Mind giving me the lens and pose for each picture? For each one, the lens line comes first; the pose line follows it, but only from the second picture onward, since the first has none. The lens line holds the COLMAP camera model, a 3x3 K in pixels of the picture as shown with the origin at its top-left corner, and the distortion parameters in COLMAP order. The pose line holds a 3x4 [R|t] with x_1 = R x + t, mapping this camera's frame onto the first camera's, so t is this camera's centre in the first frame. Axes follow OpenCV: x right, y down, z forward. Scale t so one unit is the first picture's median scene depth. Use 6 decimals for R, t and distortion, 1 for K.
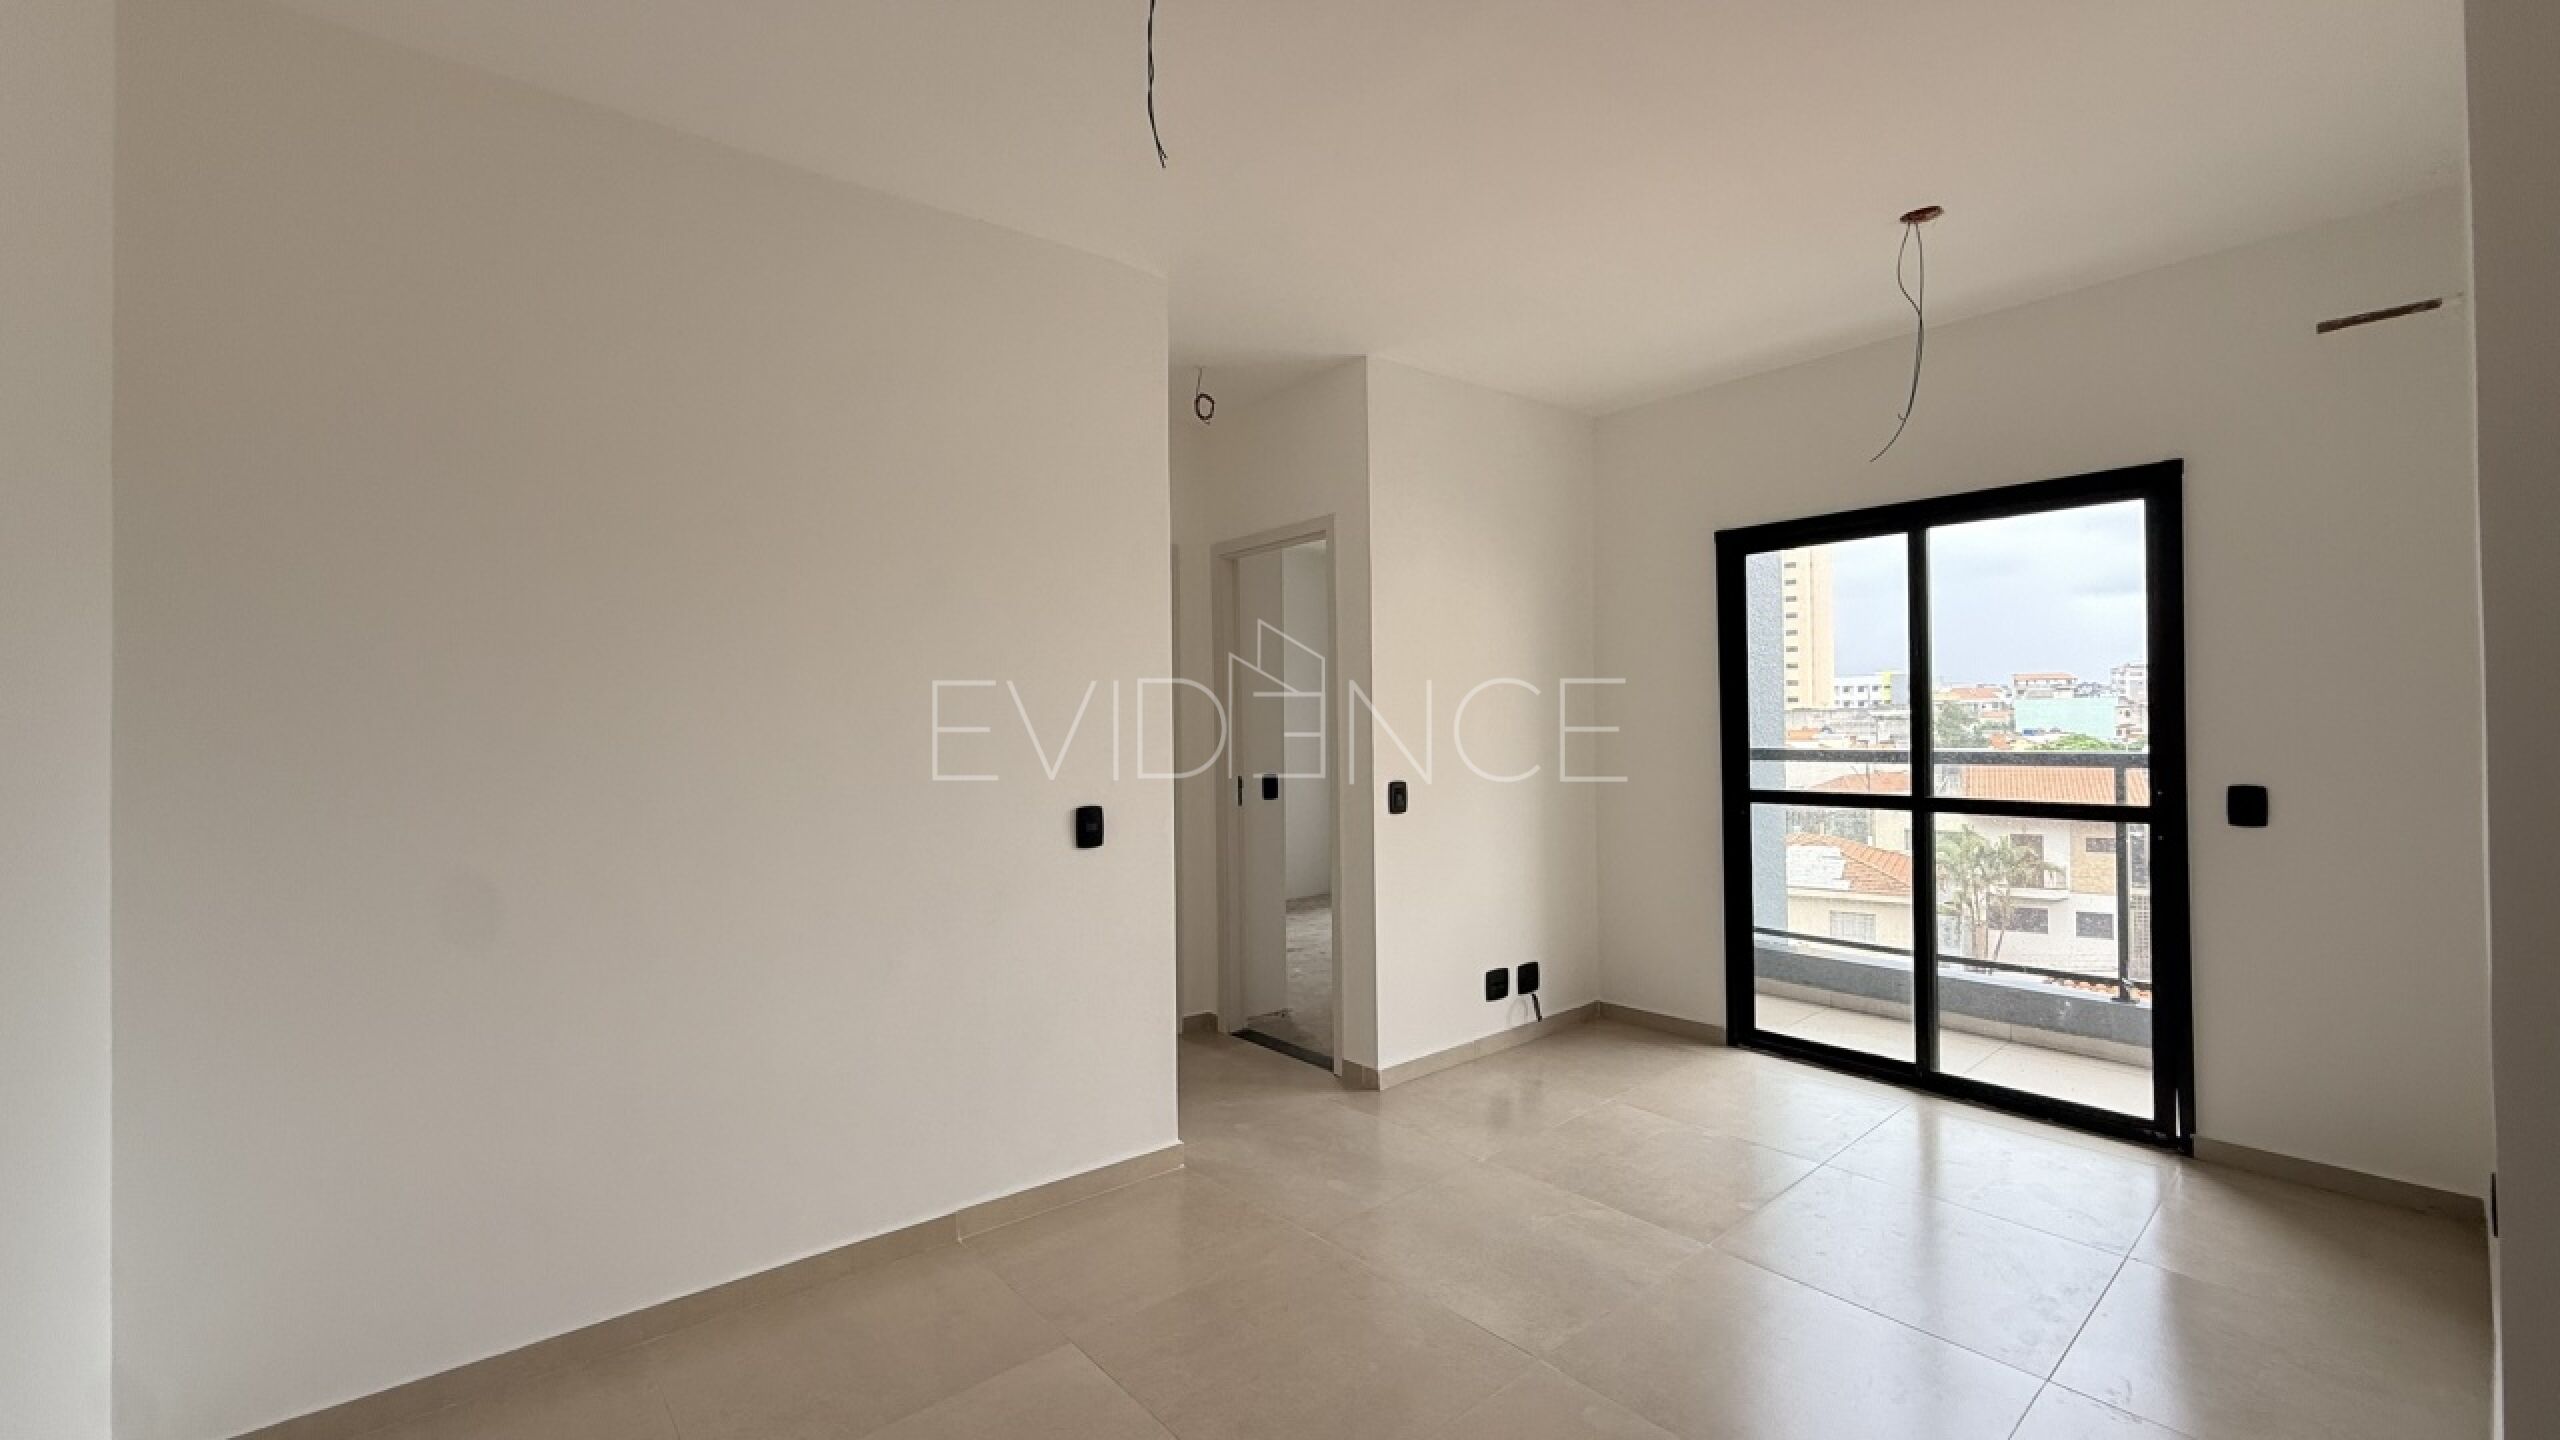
lens RADIAL K [[1019.4, 0, 1278.1], [0, 1019.4, 720.6], [0, 0, 1]] dist [-0.000504, 0.001007]
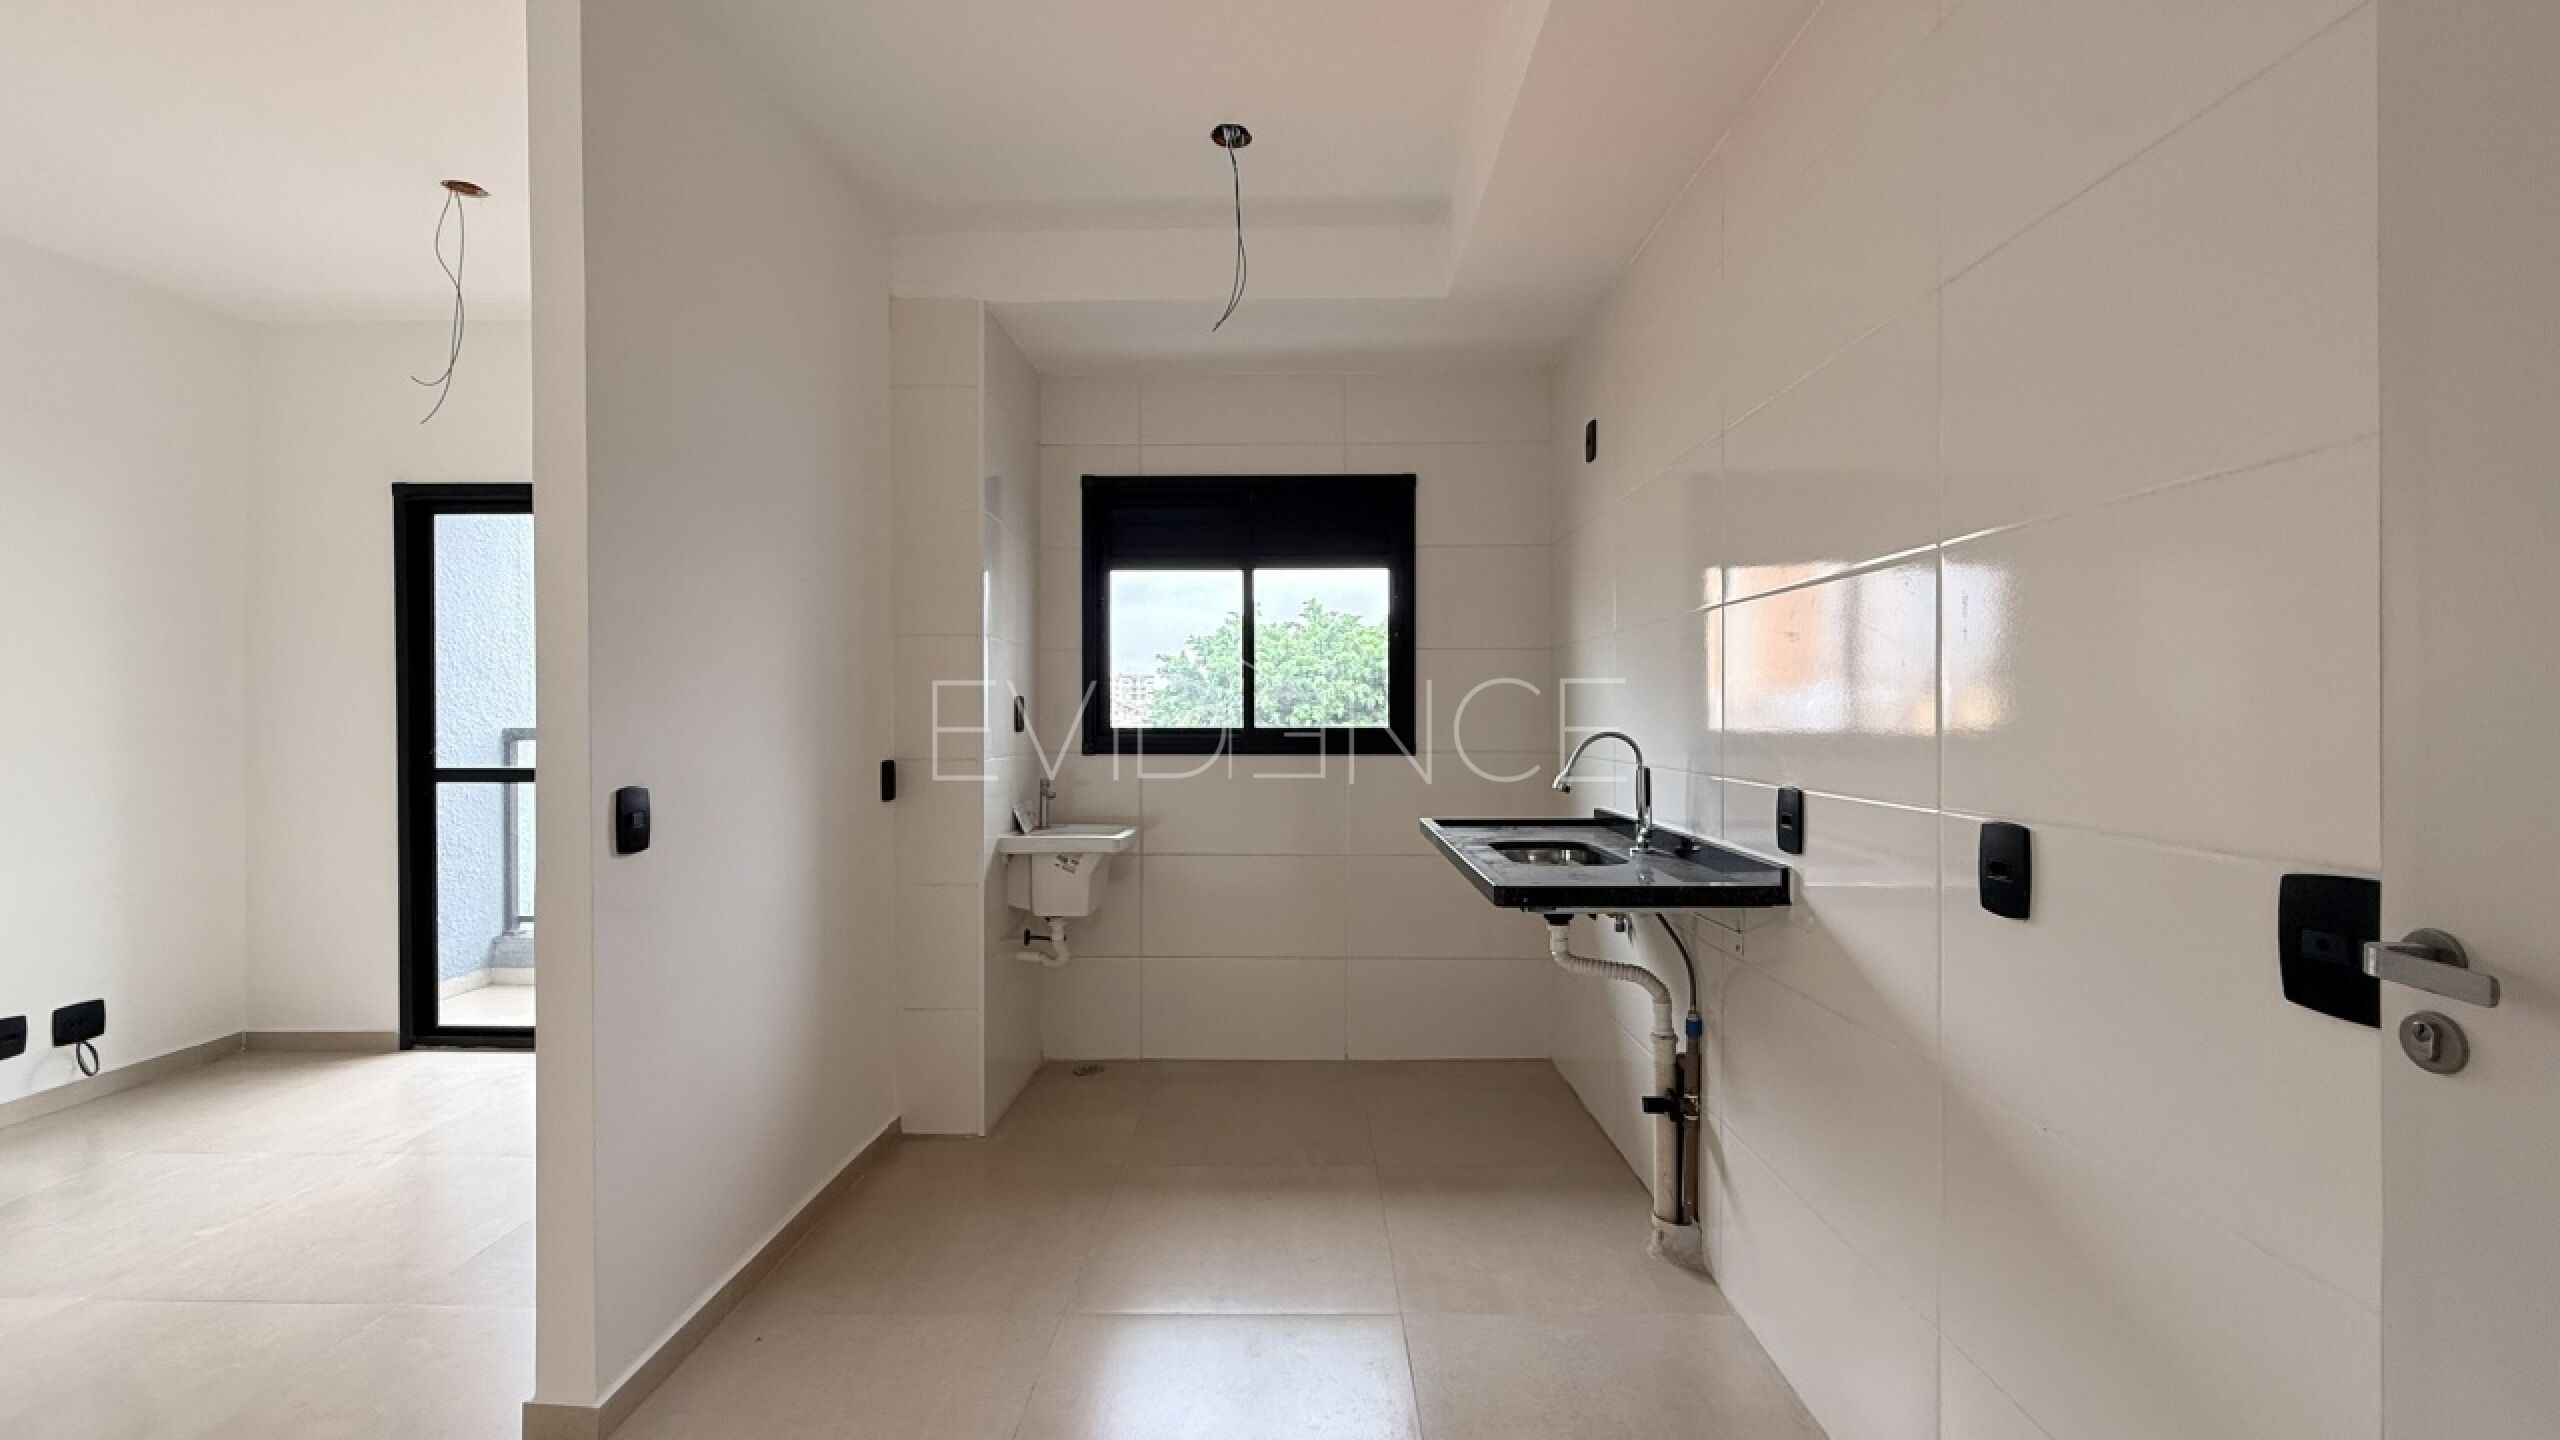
lens RADIAL K [[1019.4, 0, 1274.8], [0, 1019.4, 719.1], [0, 0, 1]] dist [-0.000504, 0.001007]
pose [[0.665145, 0.009589, 0.746653, 0.299484], [-0.012733, 0.999918, -0.001498, 0.016028], [-0.746606, -0.008511, 0.665212, -0.201557]]
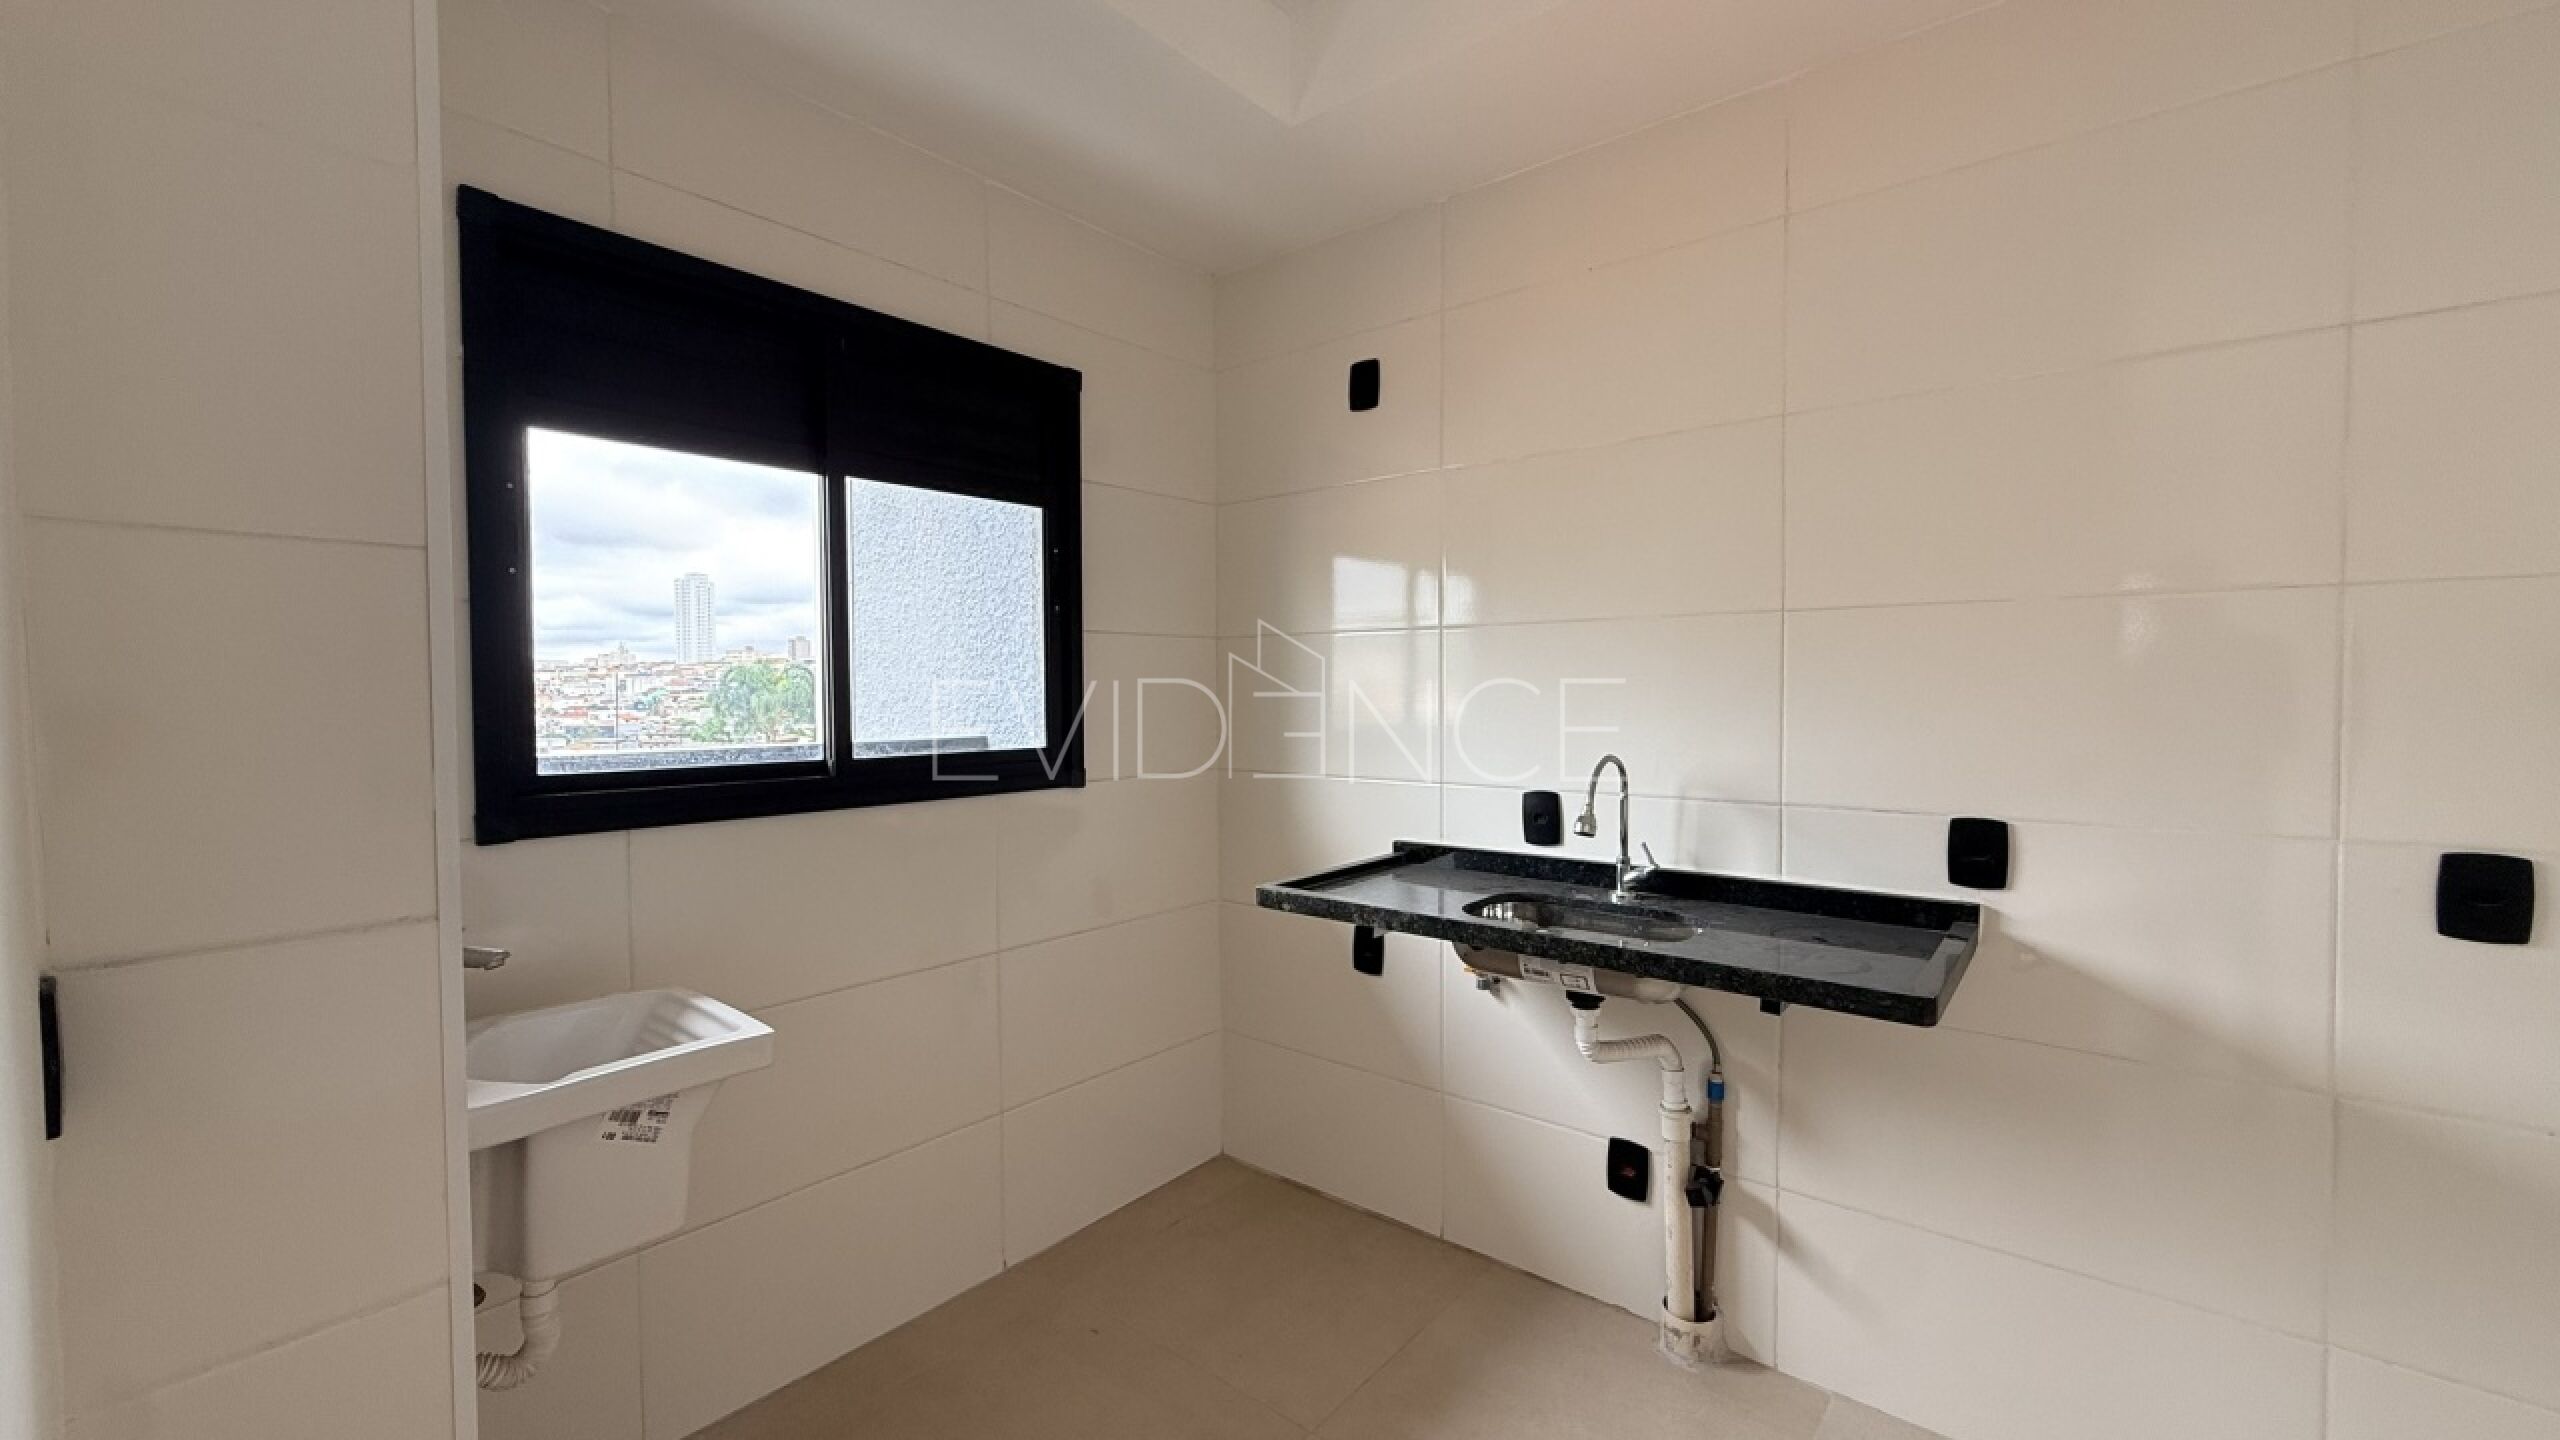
lens RADIAL K [[1019.4, 0, 1278.8], [0, 1019.4, 716.8], [0, 0, 1]] dist [-0.000504, 0.001007]
pose [[-0.173429, -0.013703, 0.984751, 0.436885], [0.001330, 0.999899, 0.014148, -0.006832], [-0.984845, 0.003764, -0.173393, 0.328428]]
